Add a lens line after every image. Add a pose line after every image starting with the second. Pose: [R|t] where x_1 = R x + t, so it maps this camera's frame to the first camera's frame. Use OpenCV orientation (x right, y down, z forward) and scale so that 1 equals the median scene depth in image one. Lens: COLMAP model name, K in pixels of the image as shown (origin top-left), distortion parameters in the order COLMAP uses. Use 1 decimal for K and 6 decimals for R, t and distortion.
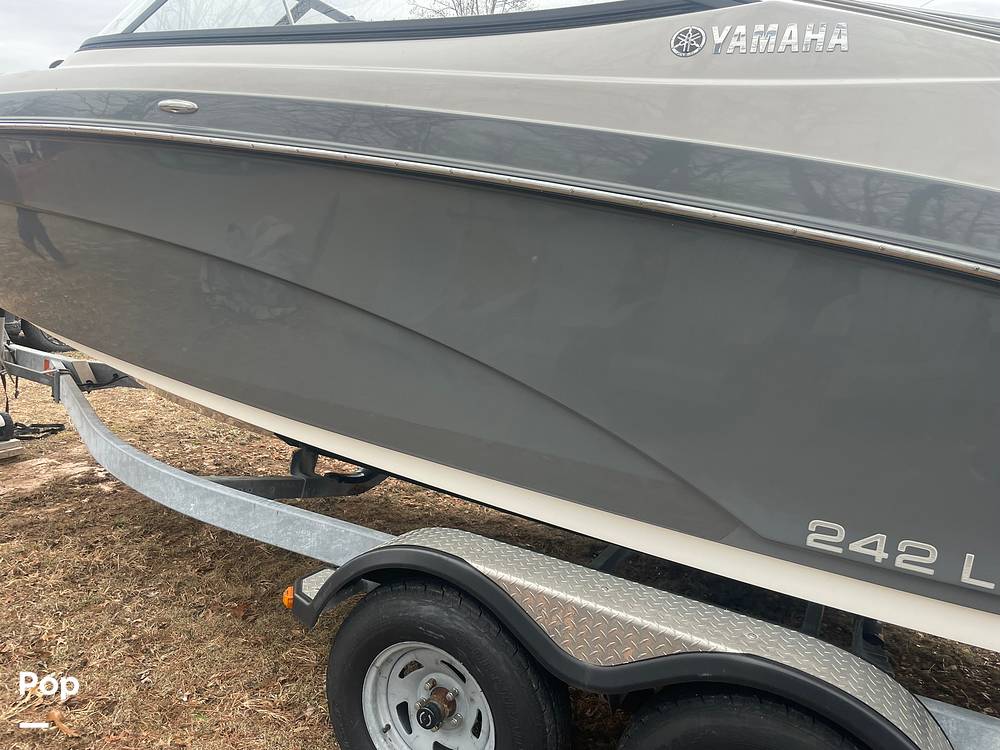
lens RADIAL K [[753.3, 0, 499.9], [0, 753.3, 360.8], [0, 0, 1]] dist [0.053011, -0.070668]
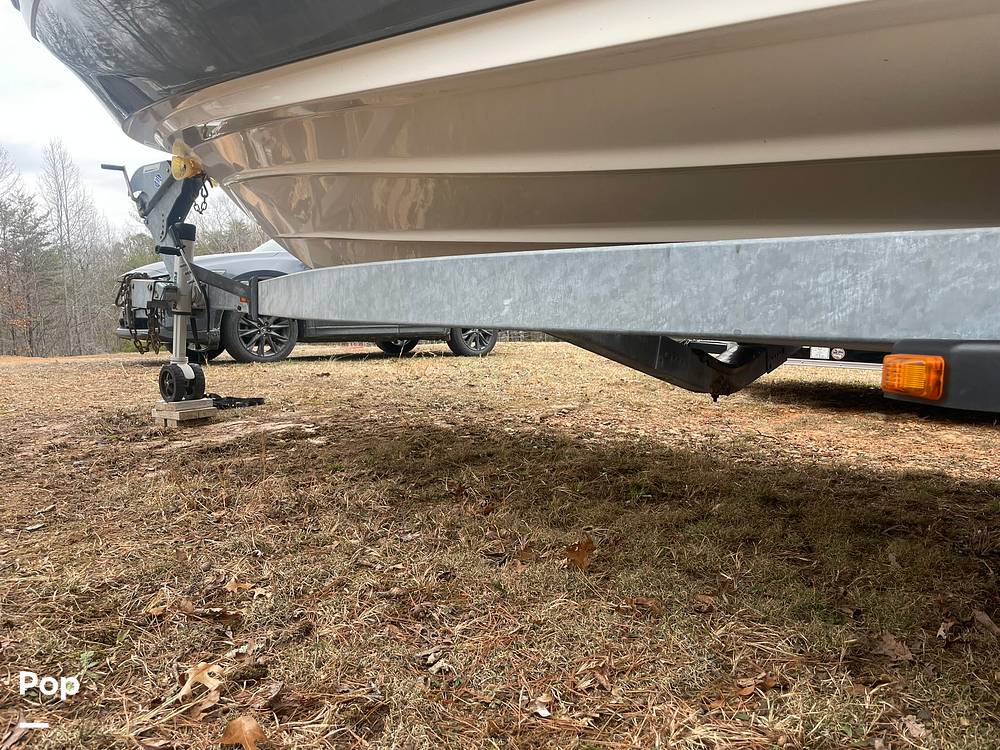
lens RADIAL K [[761.2, 0, 490.0], [0, 761.2, 366.6], [0, 0, 1]] dist [0.092760, -0.128461]
pose [[0.972027, -0.058204, -0.227545, -0.329152], [0.039225, 0.995430, -0.087063, 0.290299], [0.231572, 0.075702, 0.969868, 0.571327]]
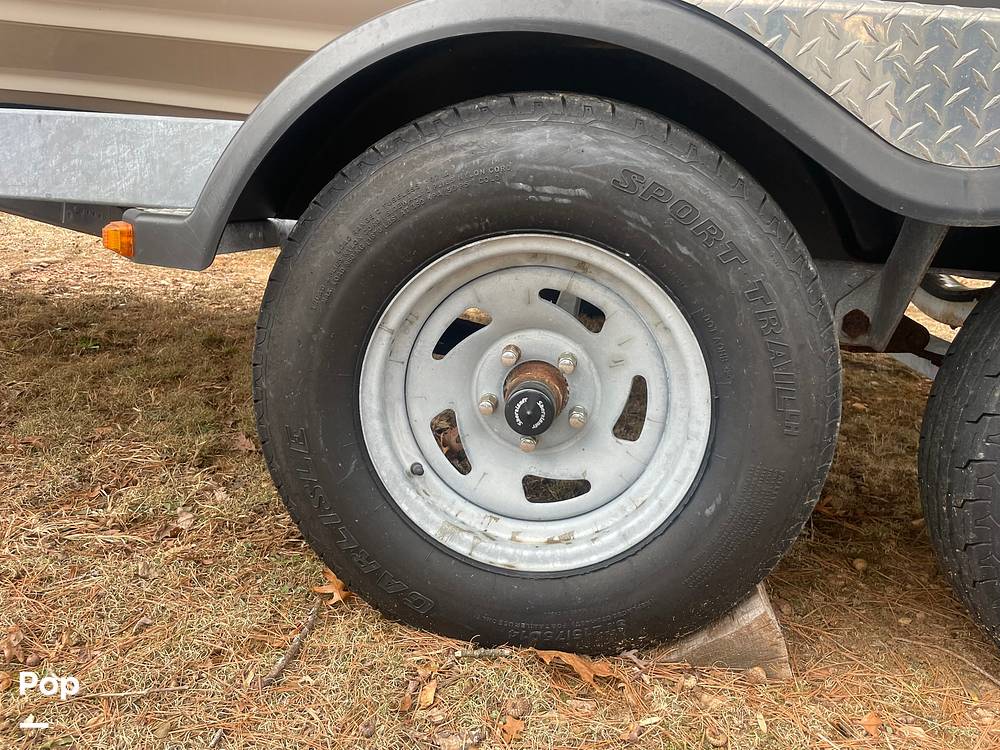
lens RADIAL K [[761.2, 0, 497.0], [0, 761.2, 383.7], [0, 0, 1]] dist [0.087121, -0.123459]
pose [[0.944840, -0.123030, 0.303547, -0.193946], [0.075173, 0.983487, 0.164626, 0.296433], [-0.318789, -0.132727, 0.938487, 0.461126]]
